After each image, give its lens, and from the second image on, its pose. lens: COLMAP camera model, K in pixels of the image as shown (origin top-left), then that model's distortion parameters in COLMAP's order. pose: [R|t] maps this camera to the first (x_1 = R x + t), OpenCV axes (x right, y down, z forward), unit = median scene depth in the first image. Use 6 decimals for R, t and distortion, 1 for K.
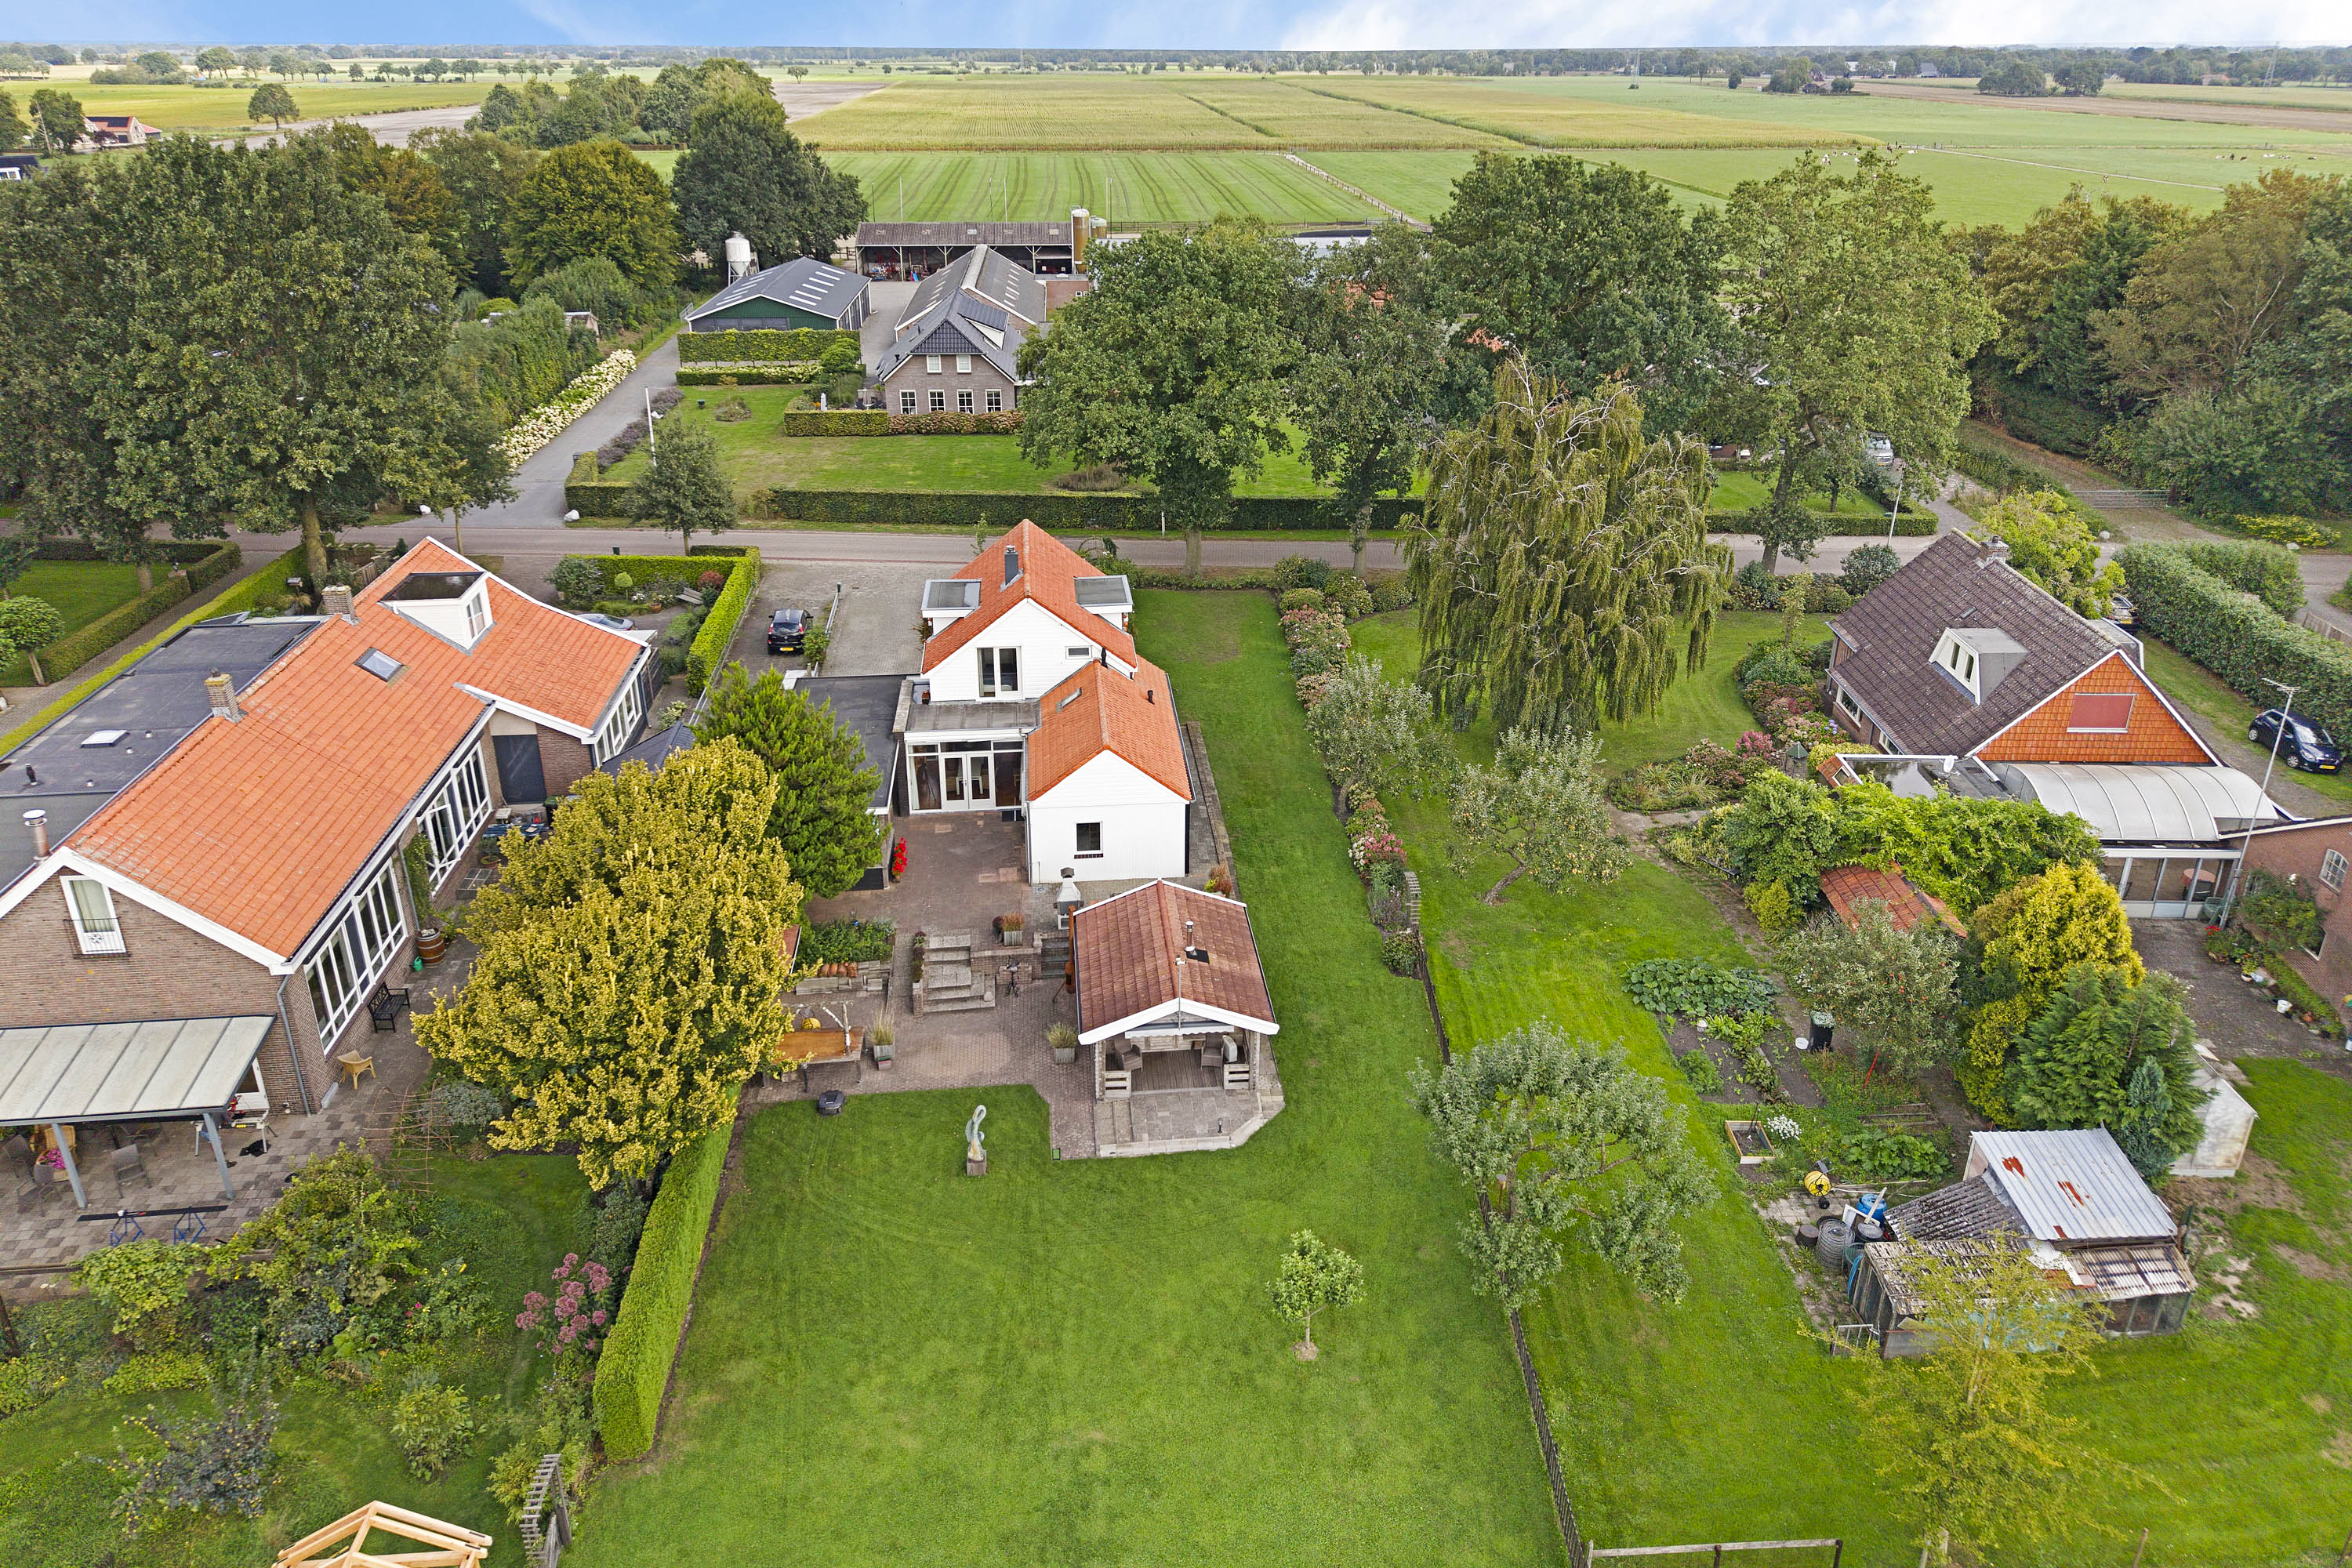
lens RADIAL K [[1506.6, 0, 1176.0], [0, 1506.6, 784.0], [0, 0, 1]] dist [0.050144, -0.051267]
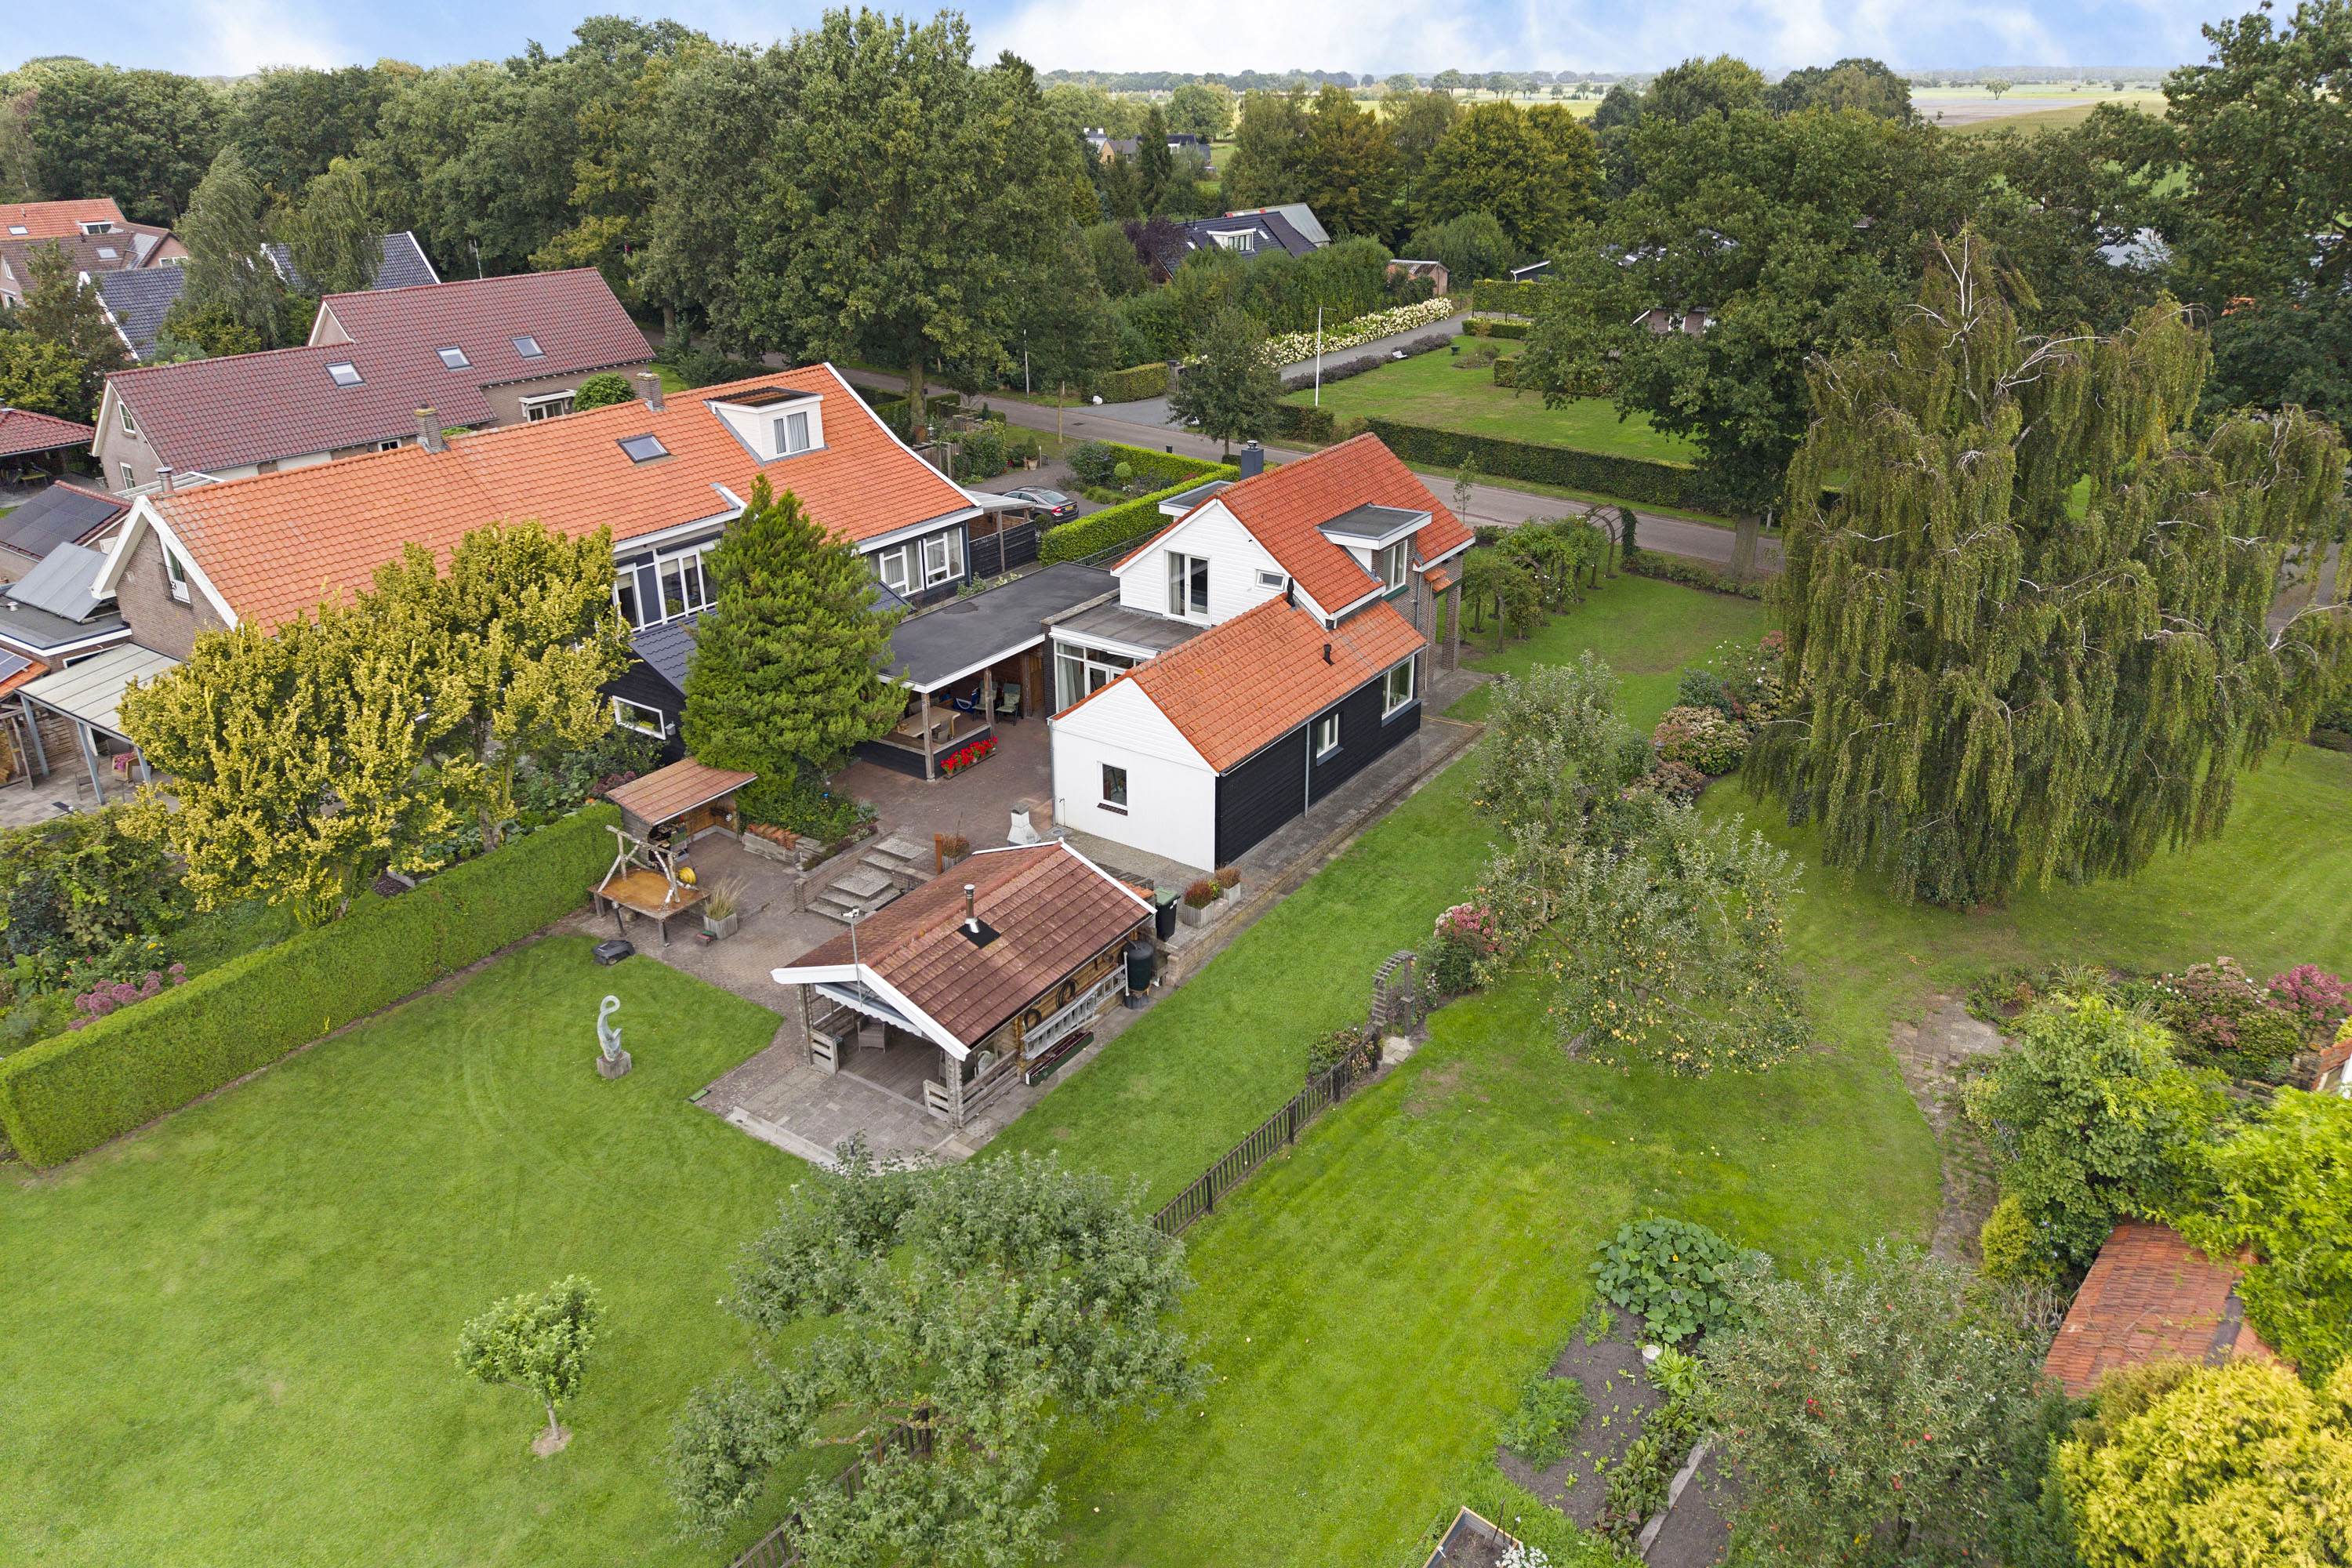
lens RADIAL K [[1506.6, 0, 1176.0], [0, 1506.6, 784.0], [0, 0, 1]] dist [0.050144, -0.051267]
pose [[0.771359, 0.263573, -0.579253, 0.385684], [-0.270644, 0.959654, 0.076262, -0.031338], [0.575984, 0.097946, 0.811572, 0.340118]]
